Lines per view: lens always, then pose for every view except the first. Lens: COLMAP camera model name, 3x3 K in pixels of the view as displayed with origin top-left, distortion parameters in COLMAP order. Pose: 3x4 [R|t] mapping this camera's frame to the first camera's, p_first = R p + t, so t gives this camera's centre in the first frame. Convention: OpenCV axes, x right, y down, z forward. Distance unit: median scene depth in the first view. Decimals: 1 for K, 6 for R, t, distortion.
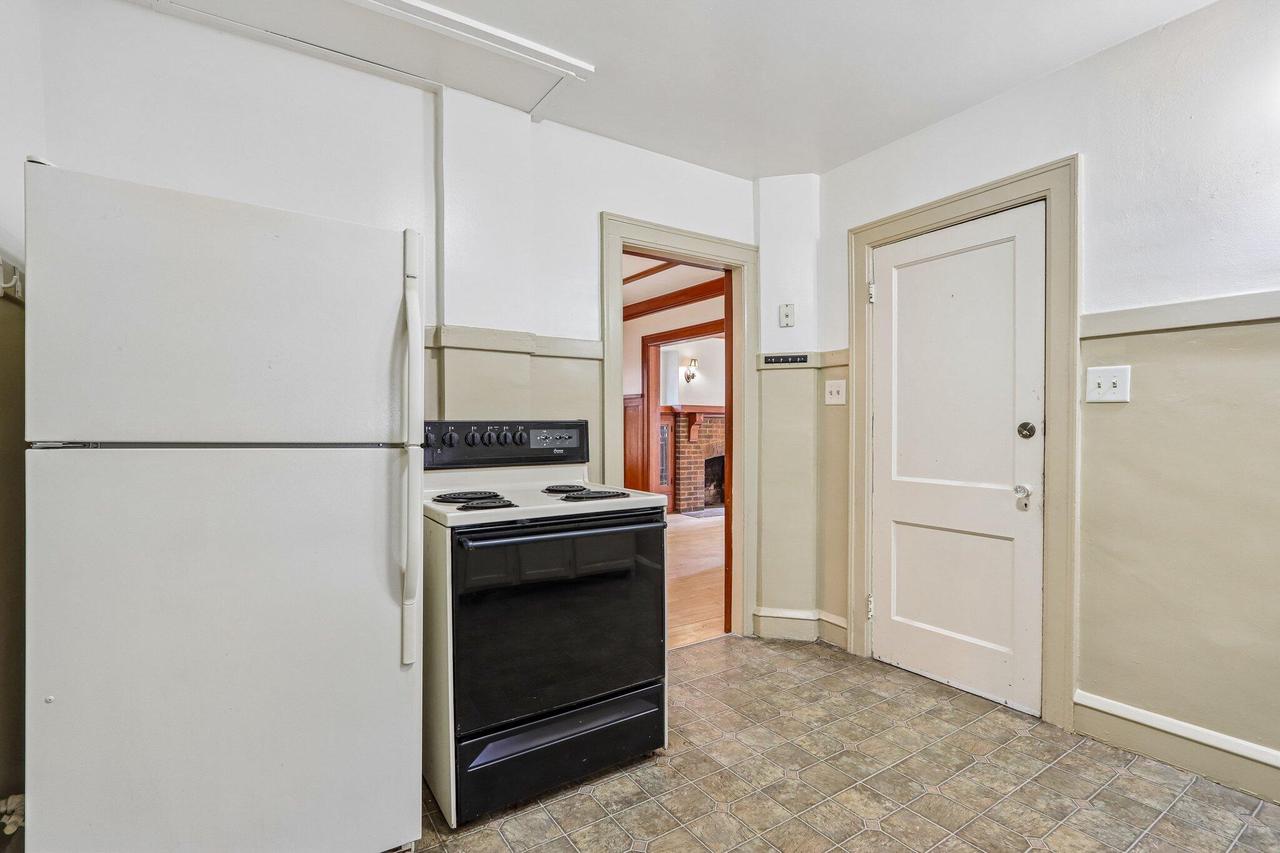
lens RADIAL K [[596.6, 0, 644.6], [0, 596.6, 426.5], [0, 0, 1]] dist [-0.017529, 0.005265]
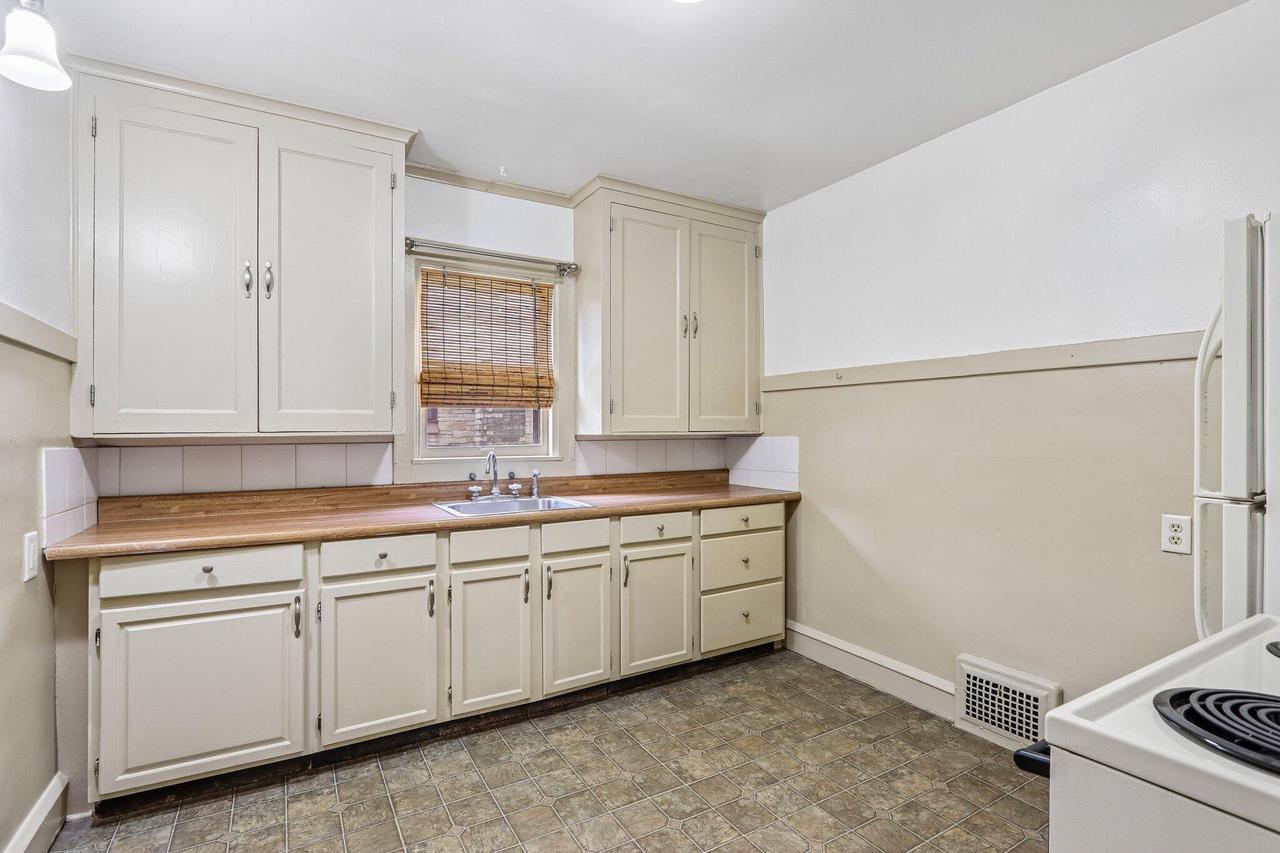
lens RADIAL K [[596.6, 0, 644.4], [0, 596.6, 425.4], [0, 0, 1]] dist [-0.017529, 0.005265]
pose [[-0.998887, 0.001378, 0.047143, 0.369559], [0.001210, 0.999993, -0.003595, -0.048069], [-0.047147, -0.003534, -0.998882, 1.983607]]
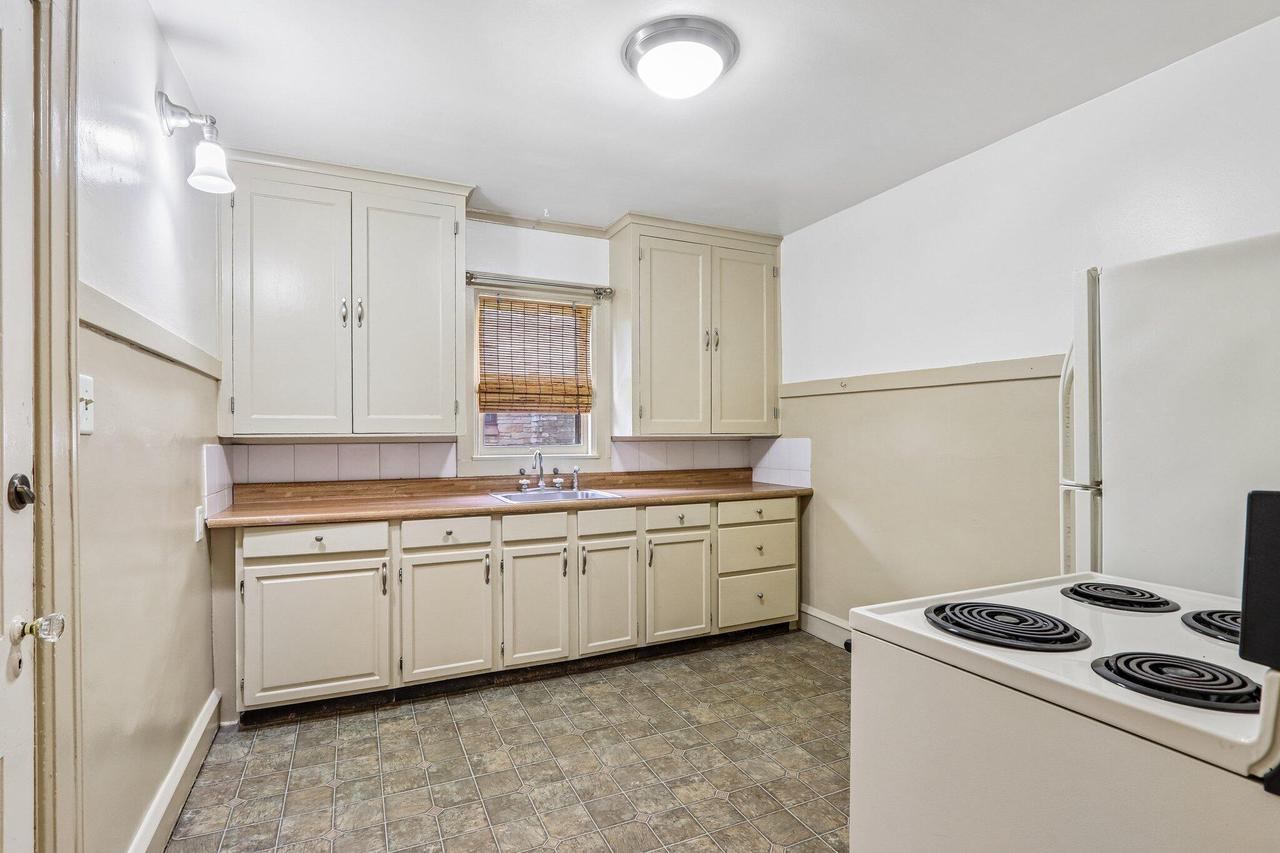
lens RADIAL K [[596.6, 0, 647.1], [0, 596.6, 439.4], [0, 0, 1]] dist [-0.017529, 0.005265]
pose [[-0.989753, -0.002334, 0.142772, 0.264486], [-0.000142, 0.999882, 0.015362, -0.048193], [-0.142791, 0.015184, -0.989636, 2.184541]]
